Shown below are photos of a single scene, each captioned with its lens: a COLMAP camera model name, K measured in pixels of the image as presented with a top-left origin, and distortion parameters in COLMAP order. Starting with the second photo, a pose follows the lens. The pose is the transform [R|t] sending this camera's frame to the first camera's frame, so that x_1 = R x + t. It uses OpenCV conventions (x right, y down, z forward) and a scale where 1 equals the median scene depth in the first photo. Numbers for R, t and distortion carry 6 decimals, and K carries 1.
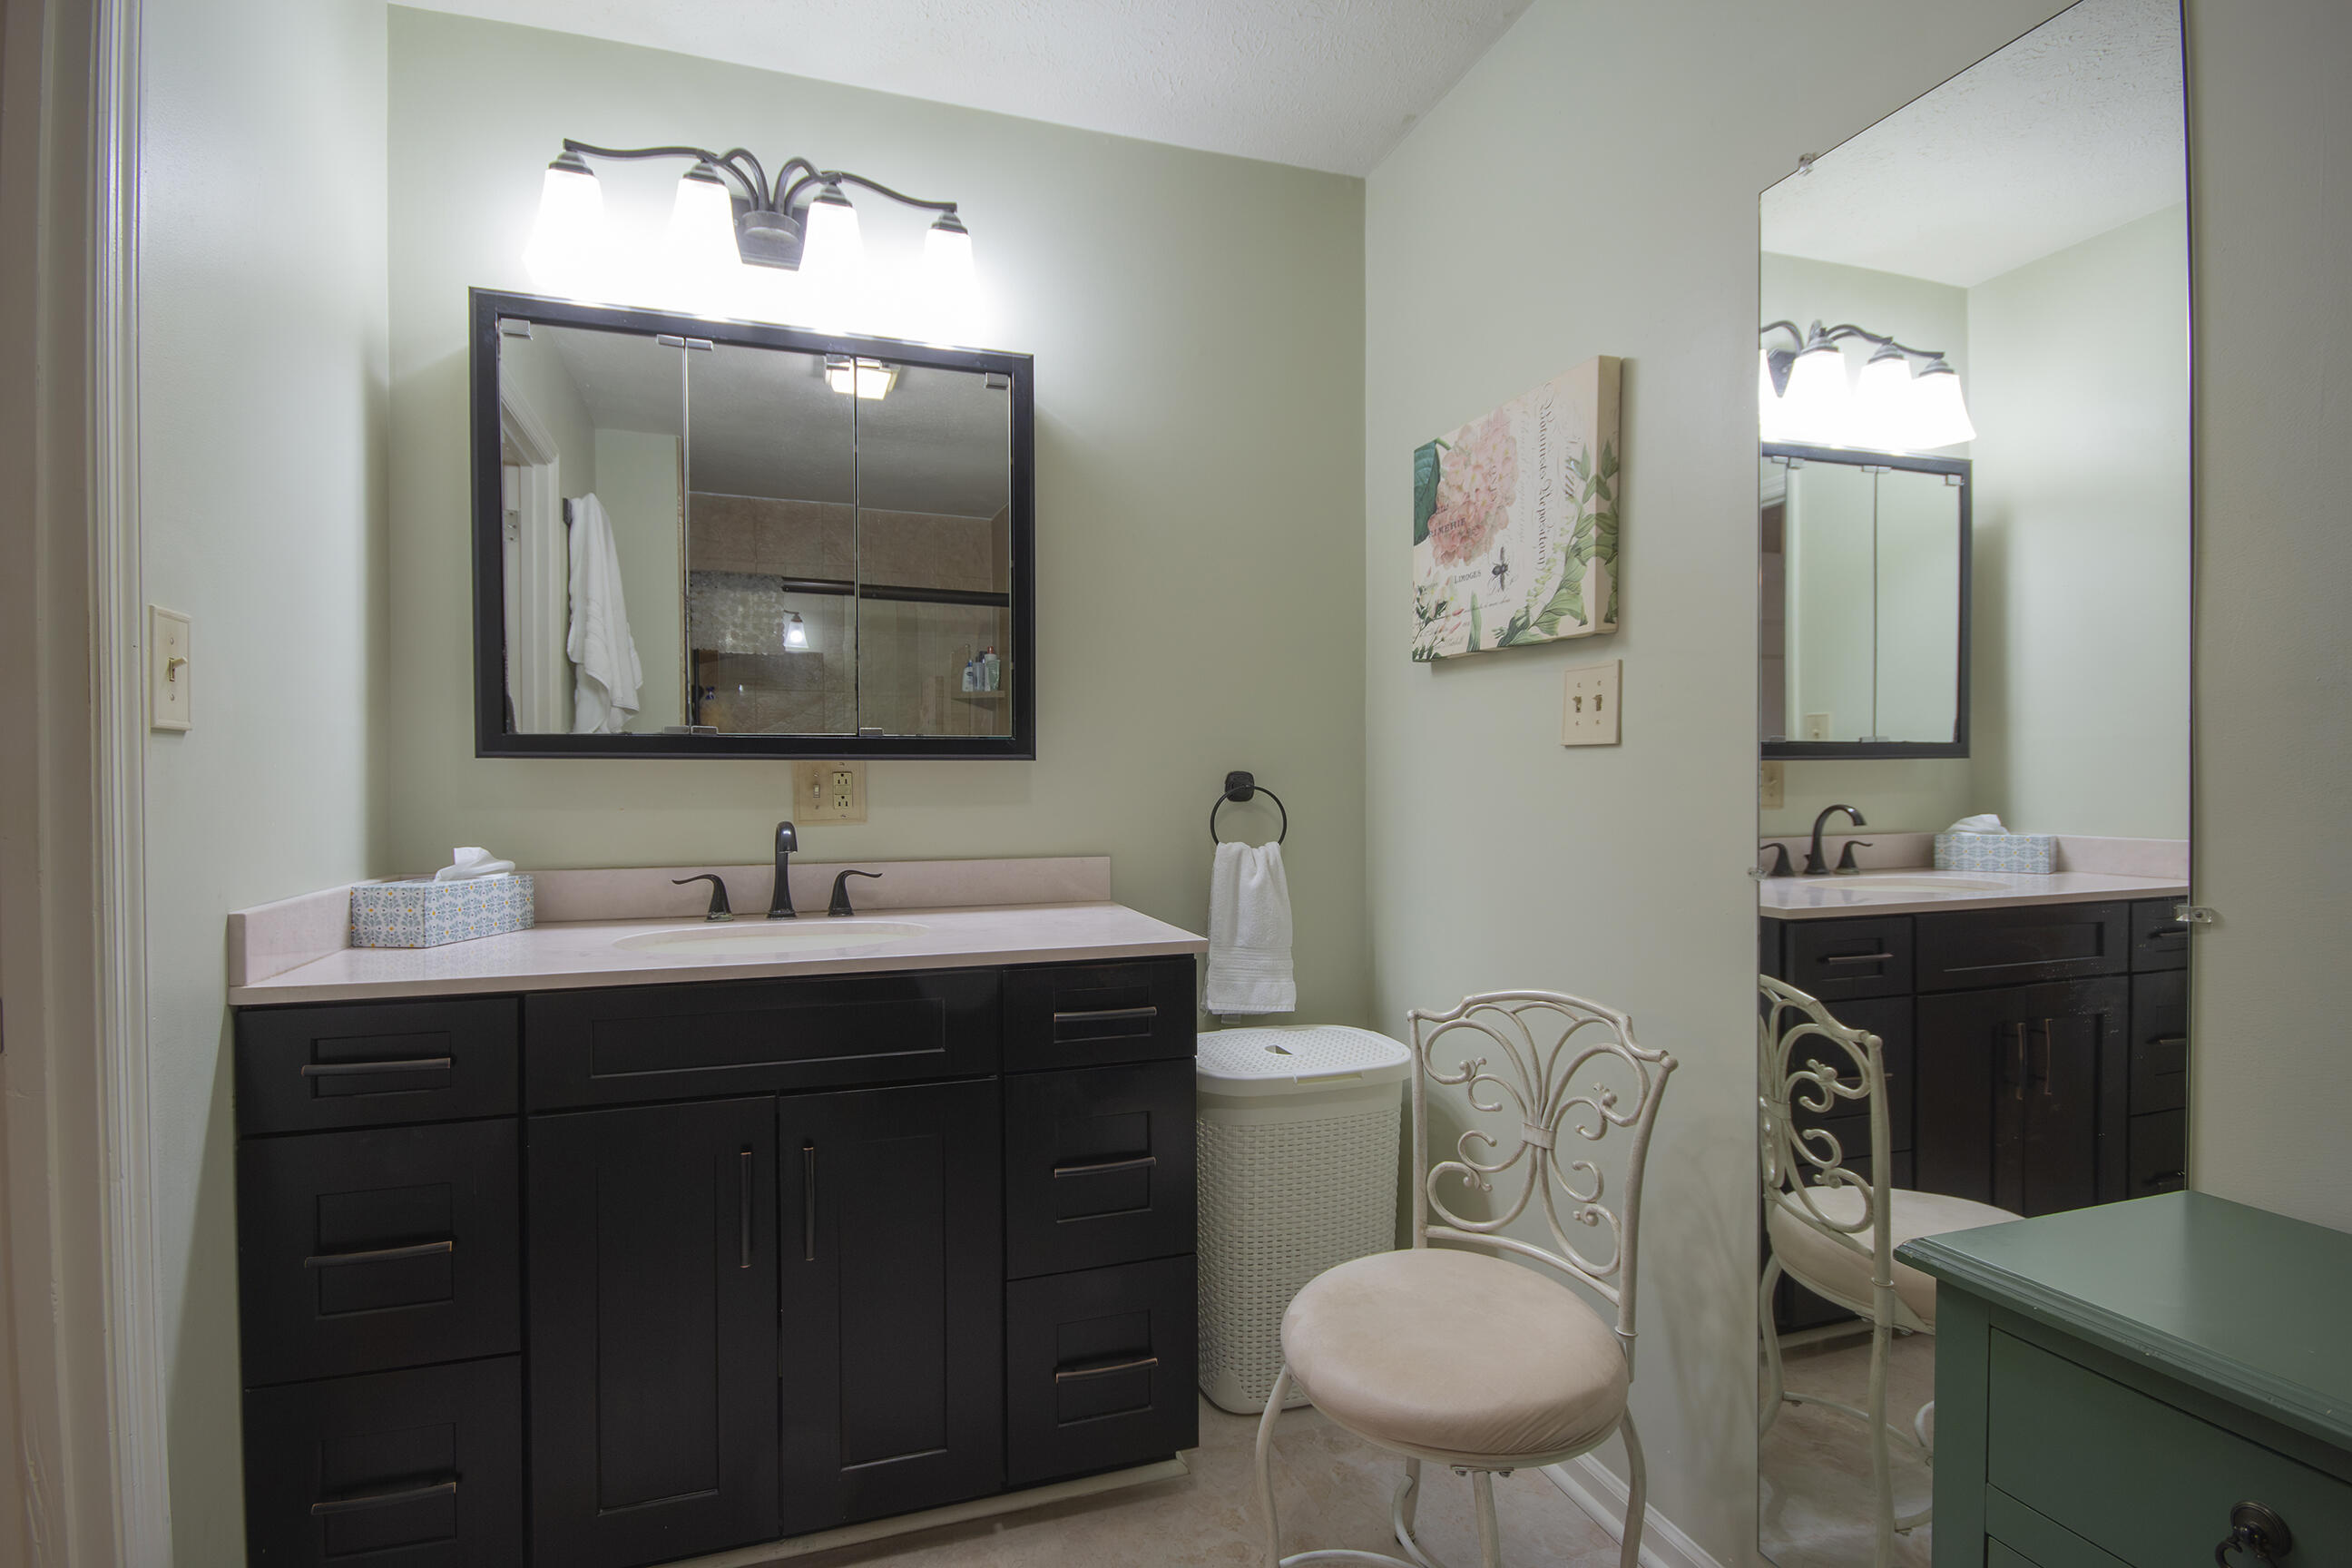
lens RADIAL K [[1082.4, 0, 1171.8], [0, 1082.4, 780.2], [0, 0, 1]] dist [-0.002467, -0.007496]
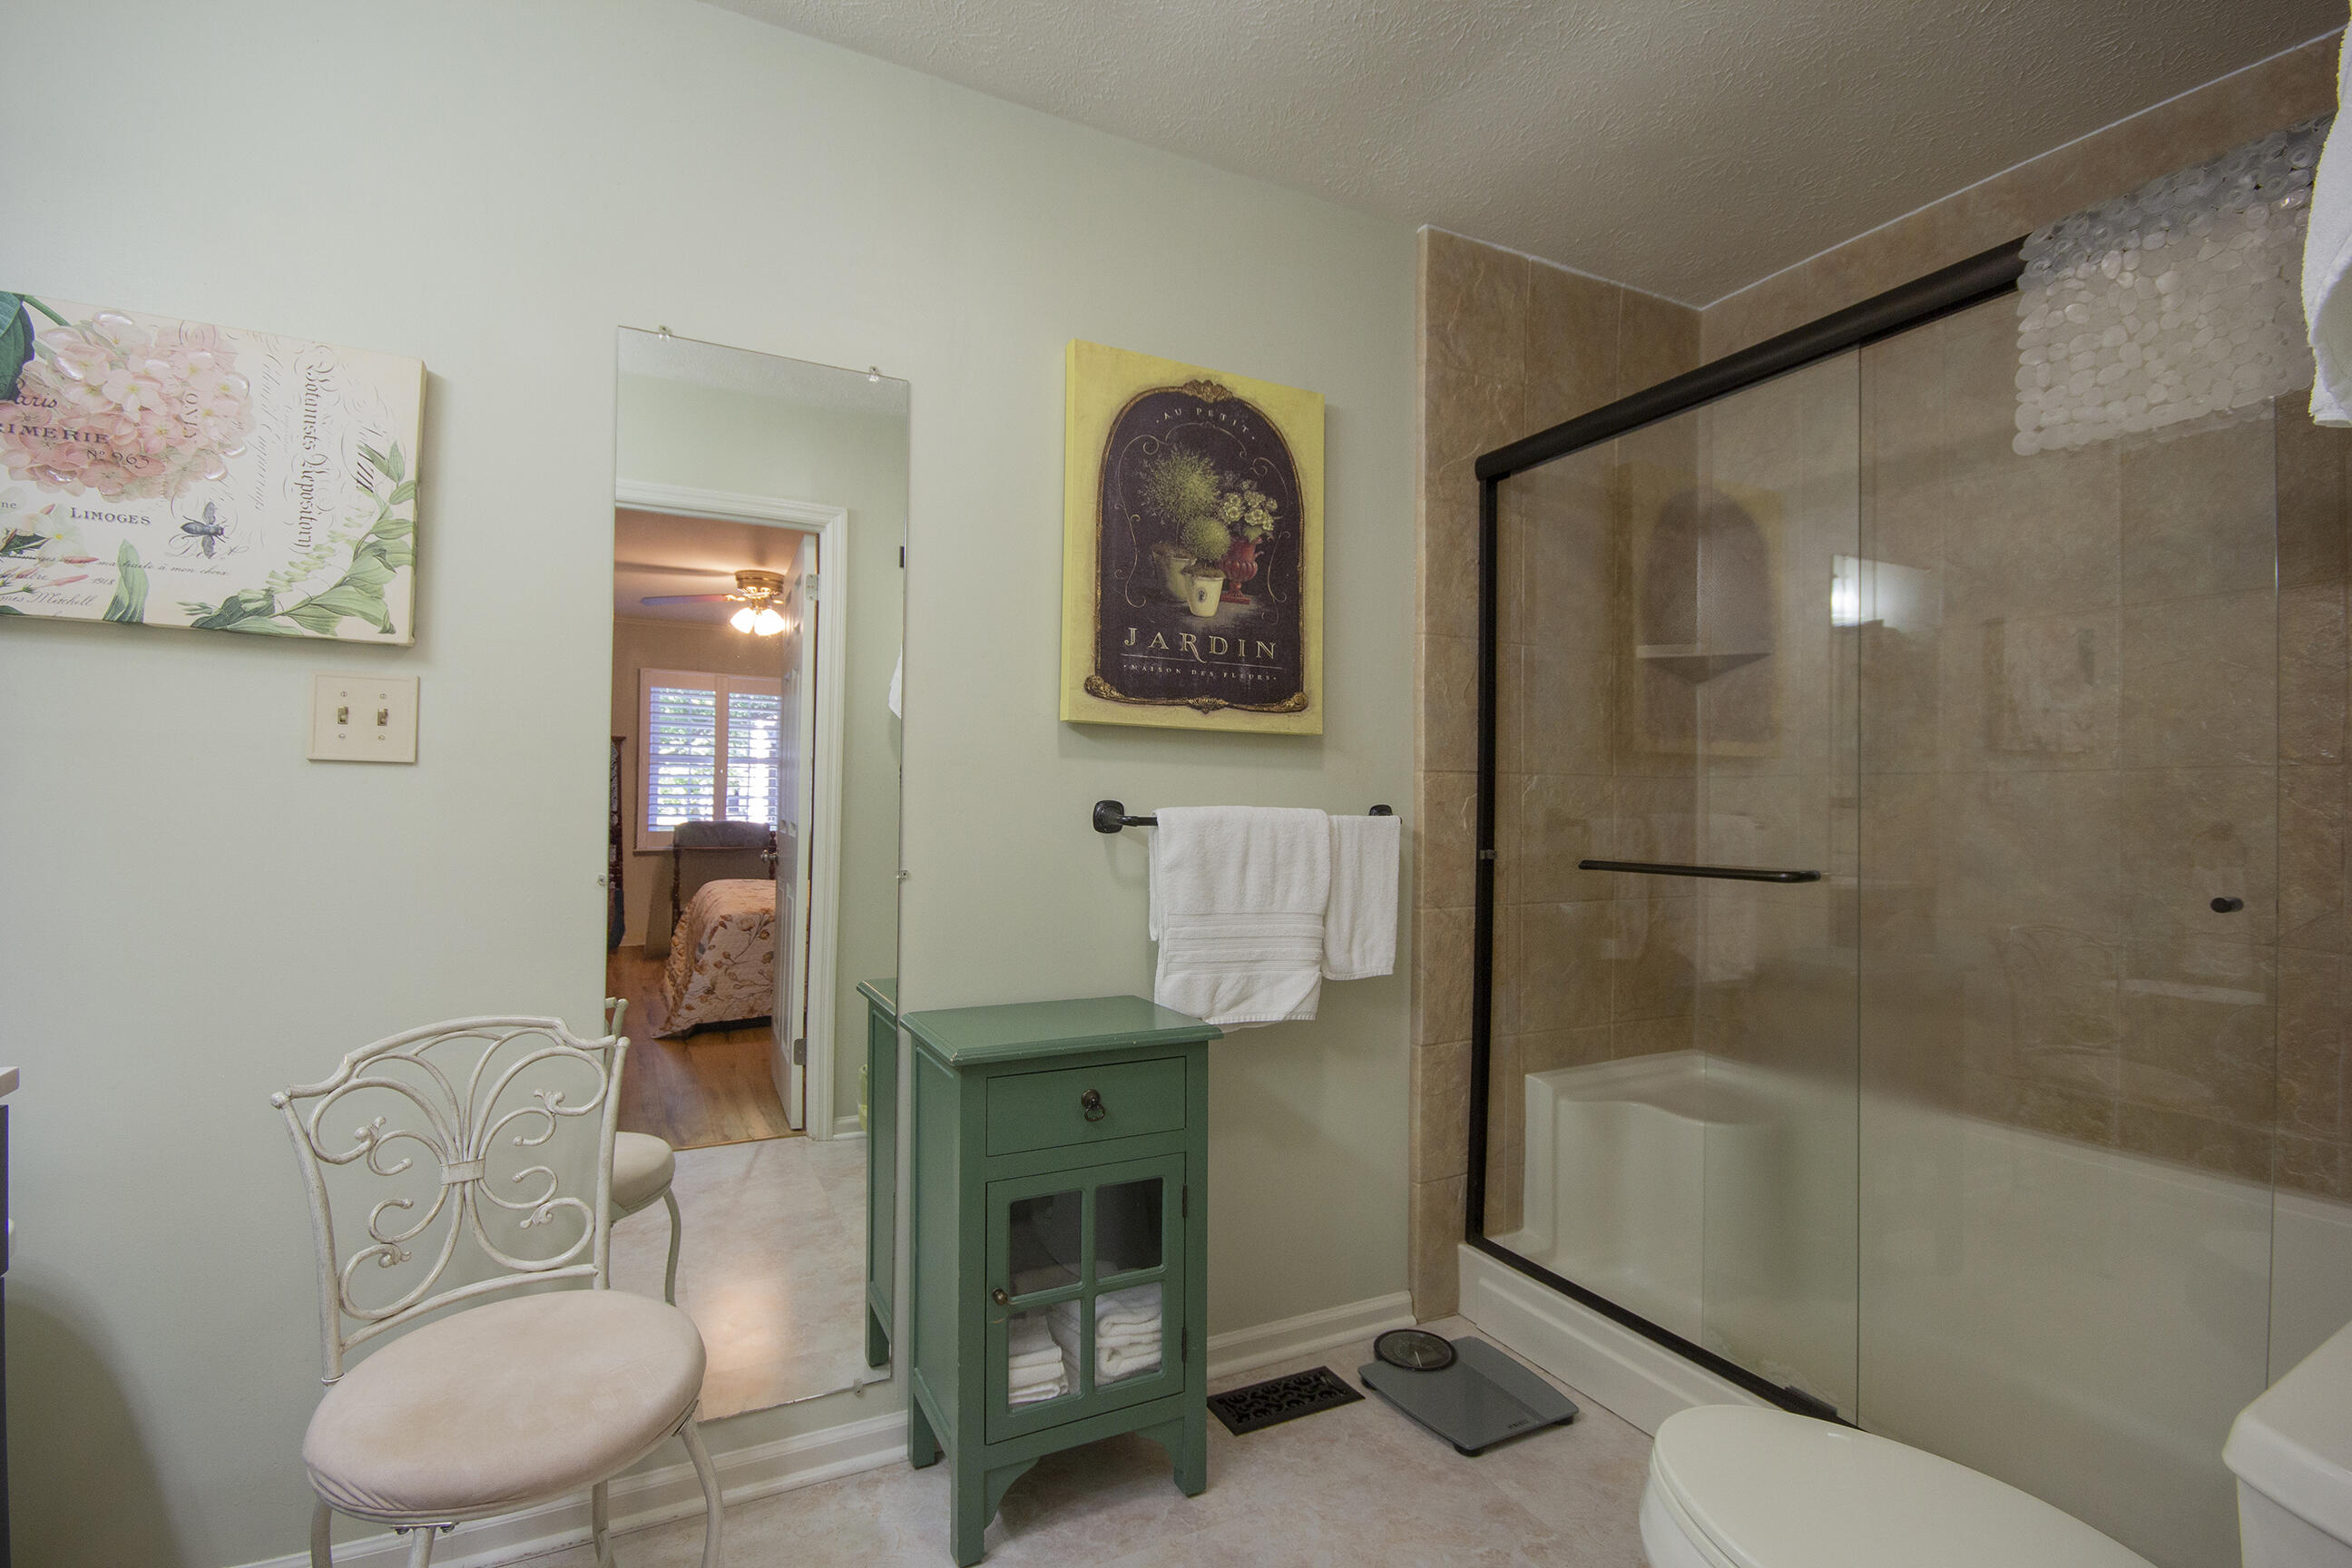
lens RADIAL K [[1082.4, 0, 1159.4], [0, 1082.4, 778.4], [0, 0, 1]] dist [-0.002467, -0.007496]
pose [[-0.143106, 0.025384, 0.989382, -0.579492], [-0.011083, 0.999567, -0.027249, -0.000620], [-0.989645, -0.014864, -0.142762, 0.434988]]
